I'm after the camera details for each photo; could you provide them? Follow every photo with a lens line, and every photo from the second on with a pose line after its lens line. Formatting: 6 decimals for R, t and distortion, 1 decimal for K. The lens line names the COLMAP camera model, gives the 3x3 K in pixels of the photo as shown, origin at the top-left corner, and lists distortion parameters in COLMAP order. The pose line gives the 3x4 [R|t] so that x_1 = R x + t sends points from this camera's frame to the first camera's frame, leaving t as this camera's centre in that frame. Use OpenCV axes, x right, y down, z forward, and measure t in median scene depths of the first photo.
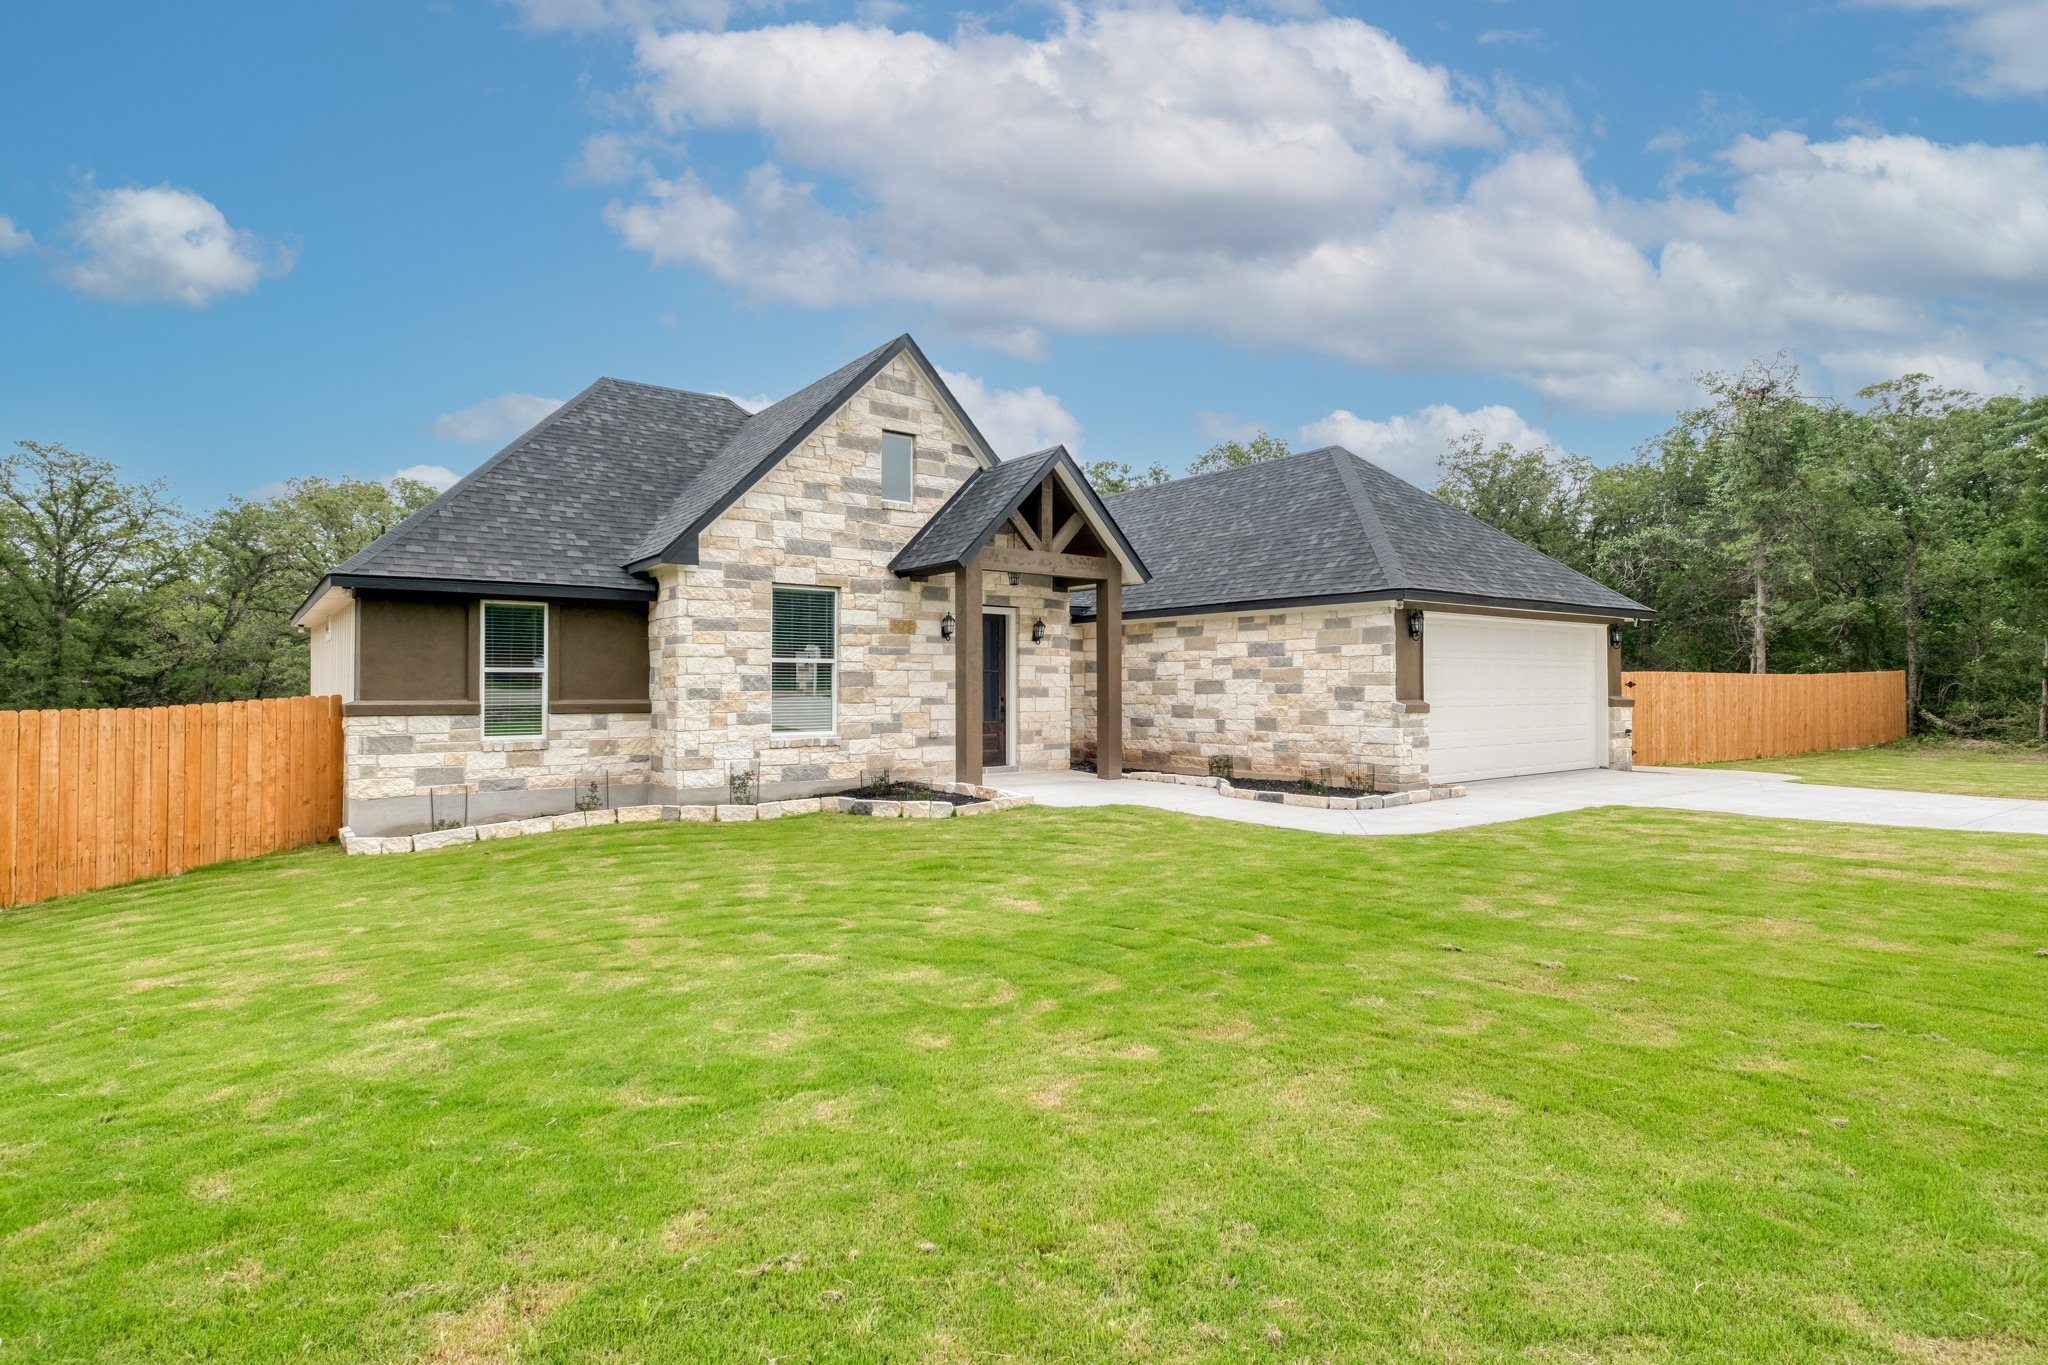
lens RADIAL K [[1035.6, 0, 1032.1], [0, 1035.6, 671.8], [0, 0, 1]] dist [0.003266, 0.000164]
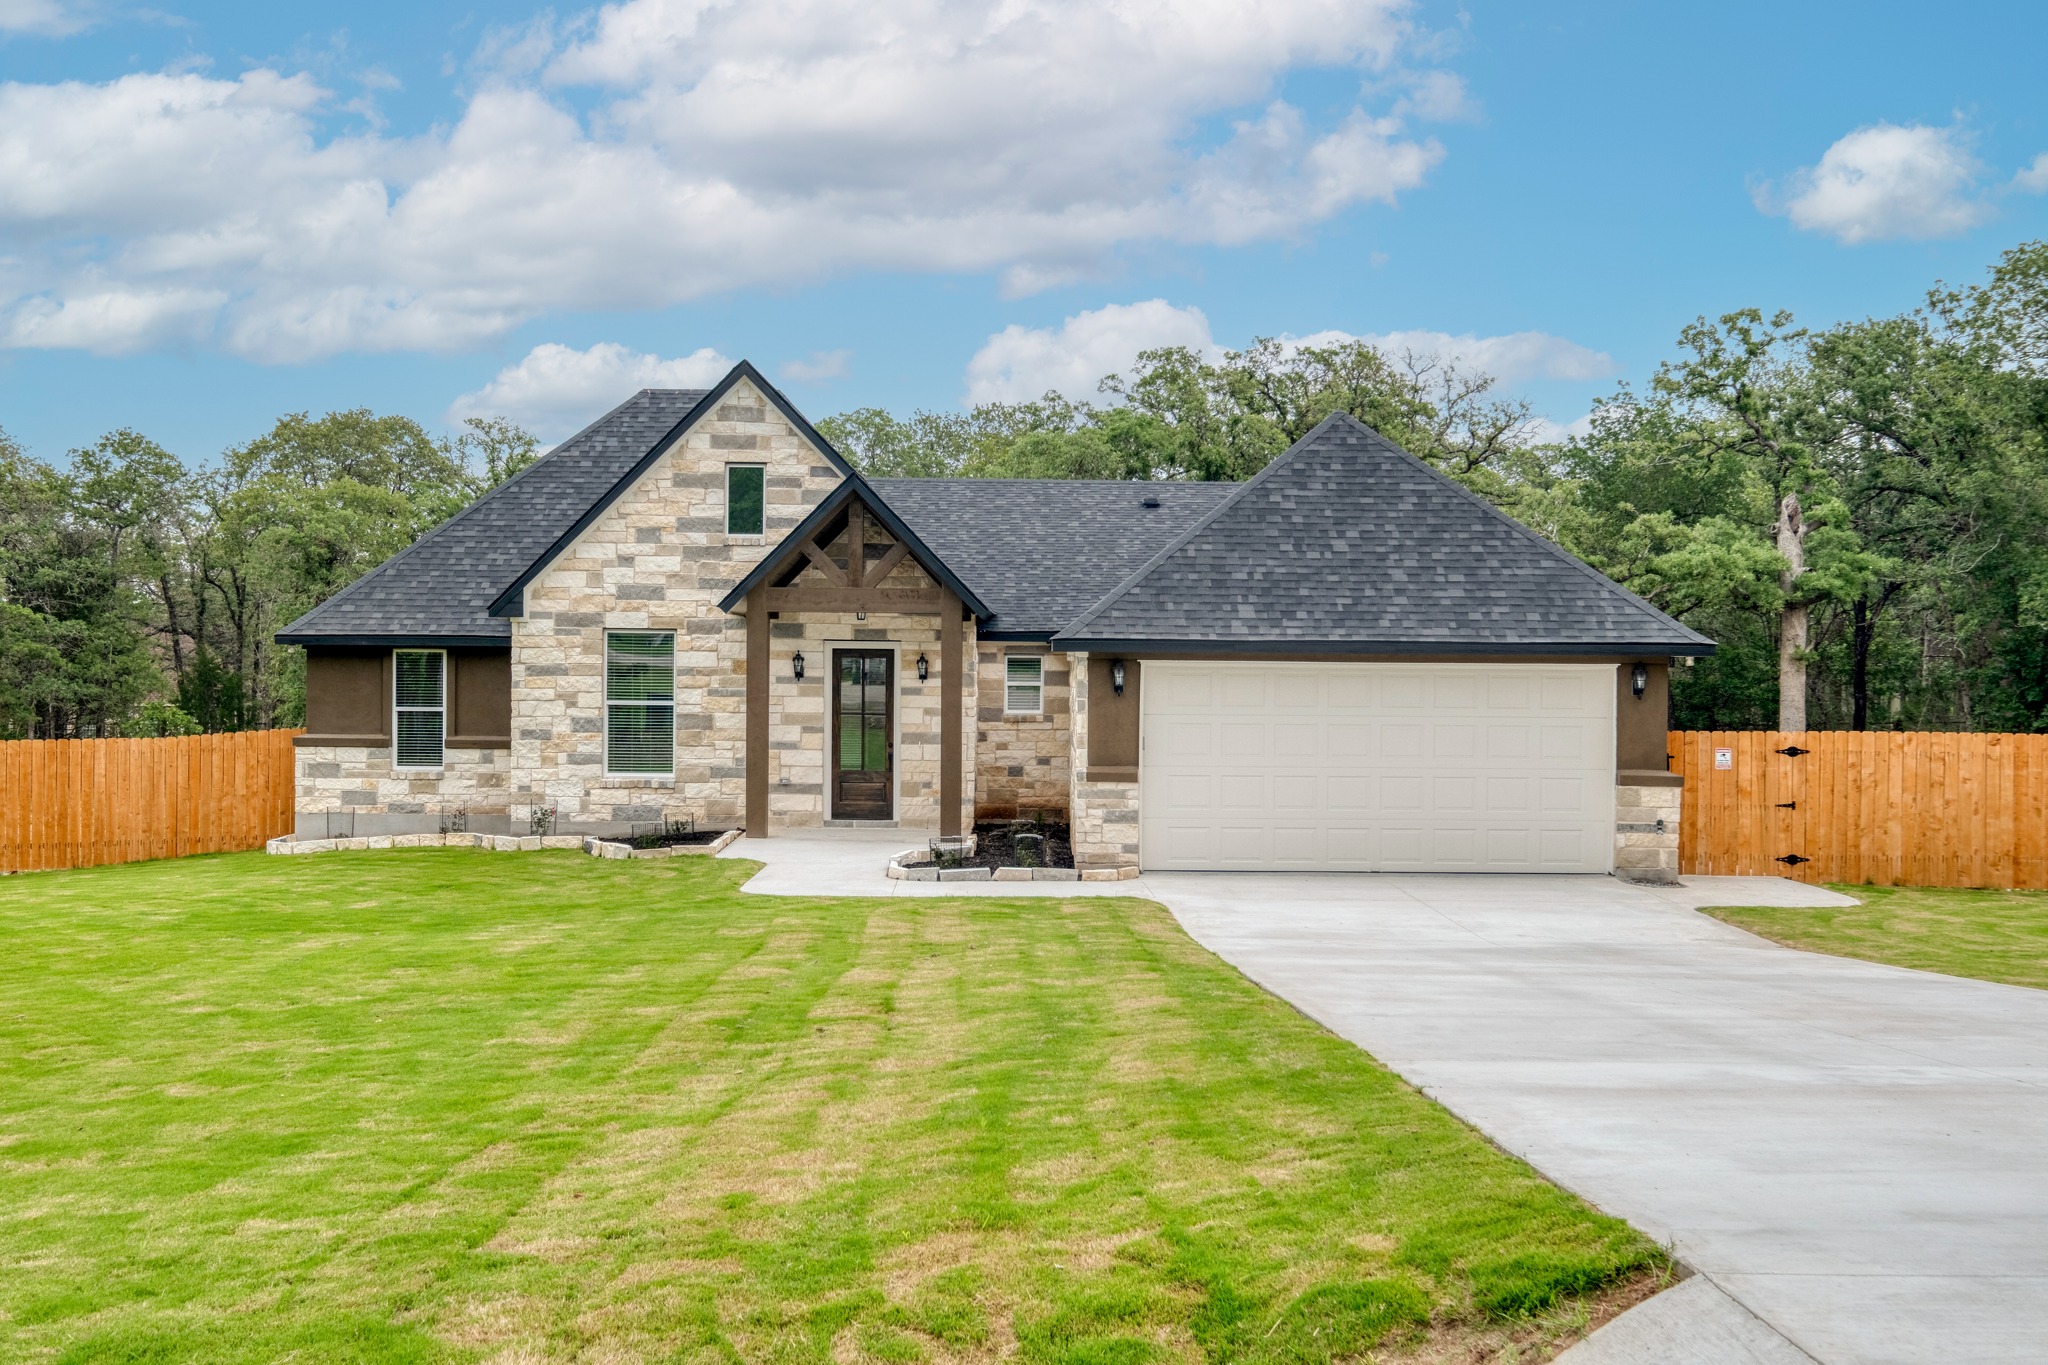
lens RADIAL K [[2039.7, 0, 1025.1], [0, 2039.7, 677.6], [0, 0, 1]] dist [0.009950, 0.000000]
pose [[0.794100, 0.014326, -0.607619, 1.312528], [-0.001201, 0.999757, 0.022003, -0.081382], [0.607787, -0.016743, 0.793924, -0.361418]]
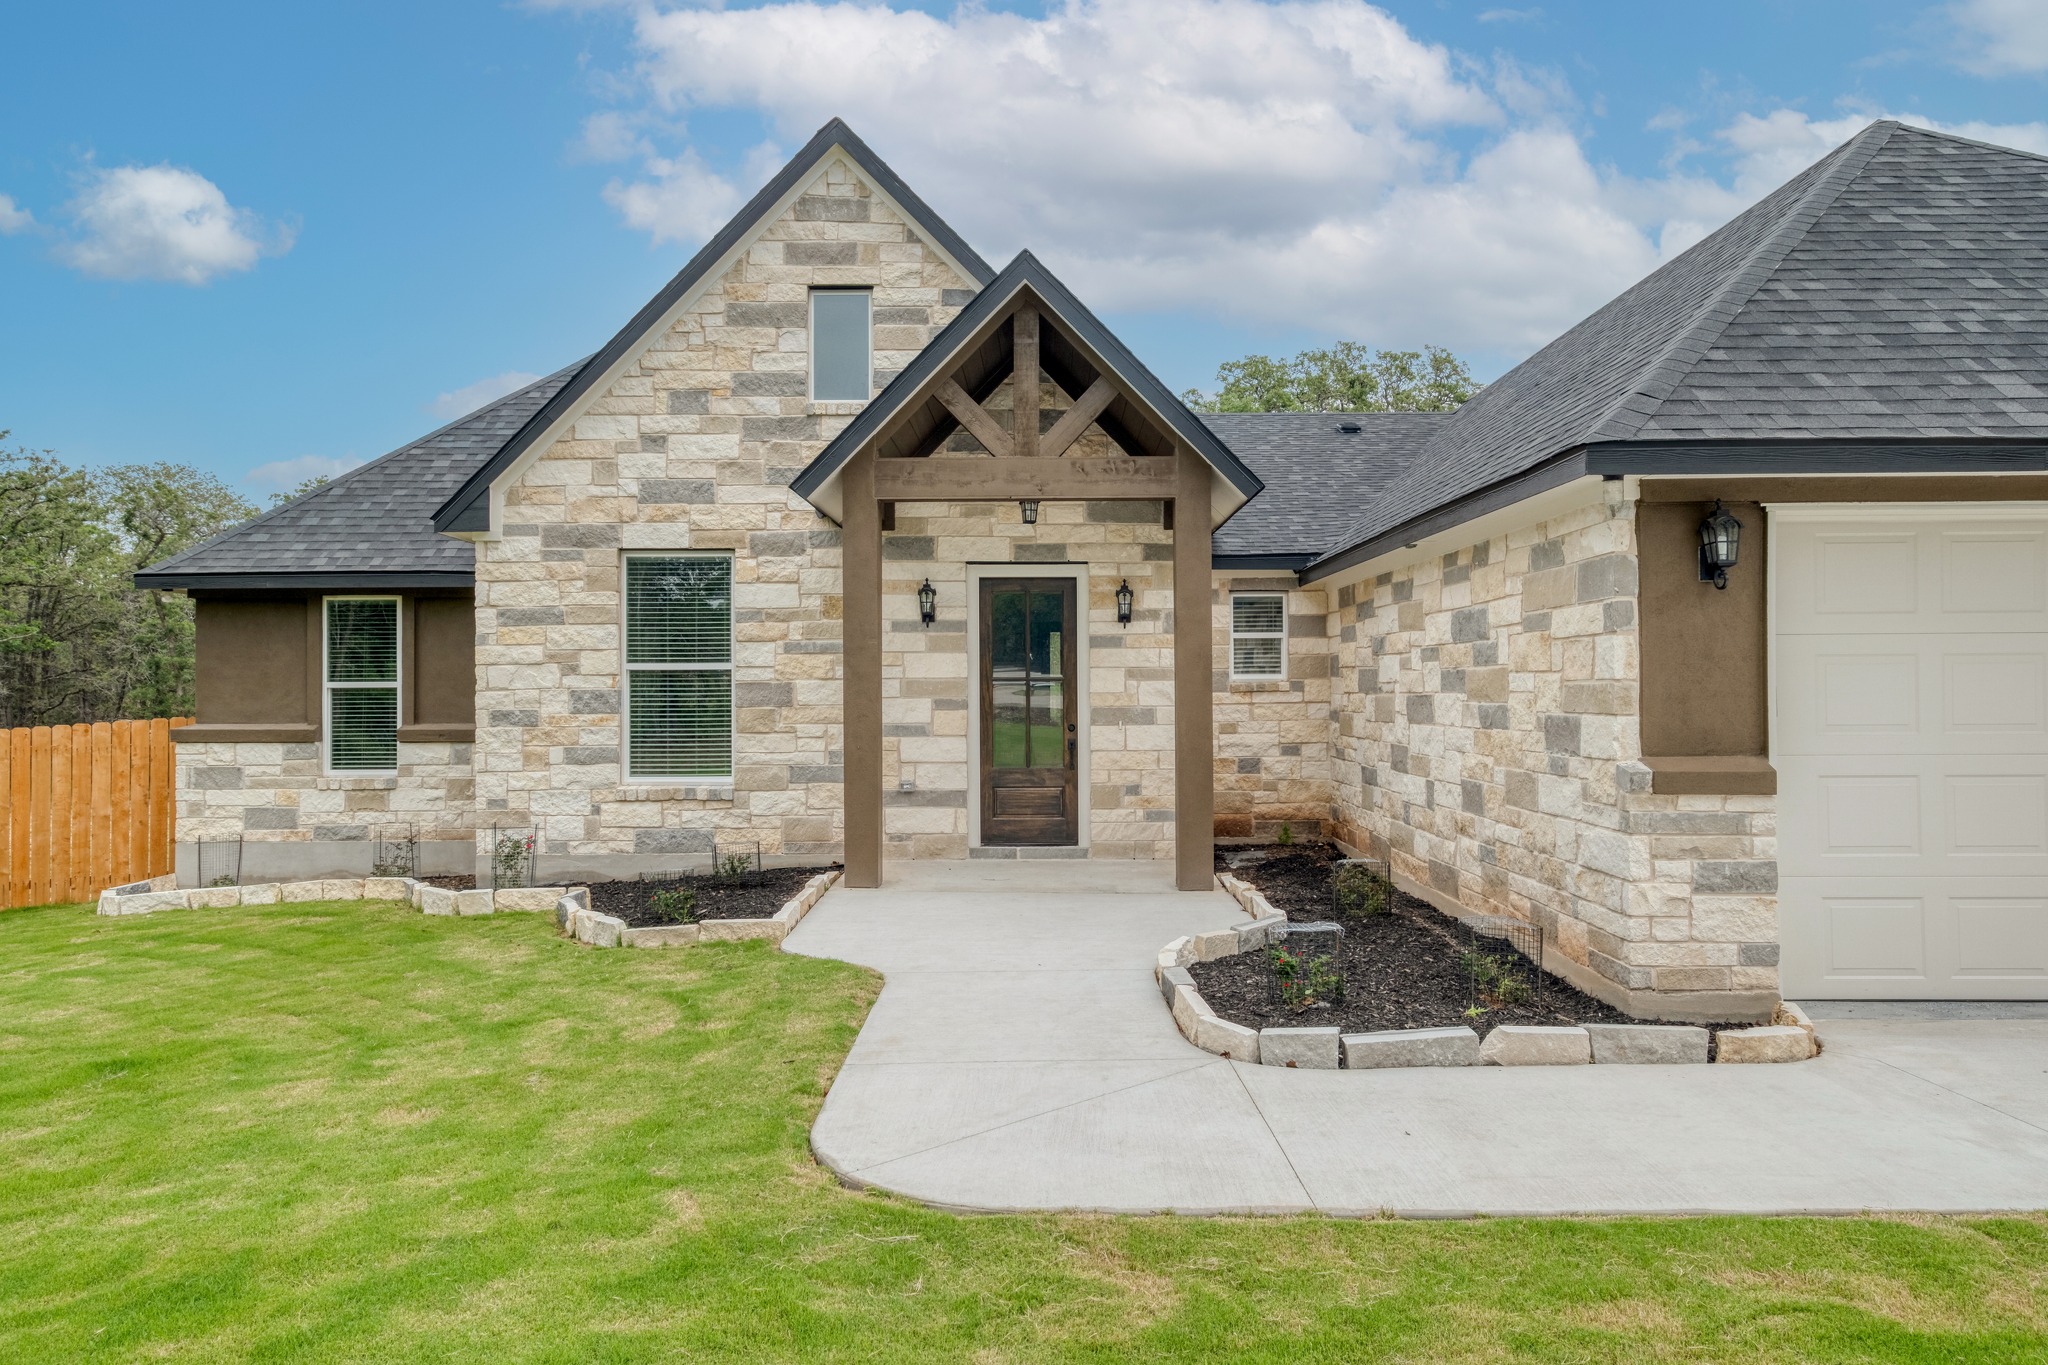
lens RADIAL K [[1297.2, 0, 1024.5], [0, 1297.2, 670.4], [0, 0, 1]] dist [0.001303, 0.001395]
pose [[0.789036, -0.010568, -0.614256, 0.453122], [0.012883, 0.999917, -0.000654, -0.005238], [0.614212, -0.007397, 0.789106, 0.502647]]
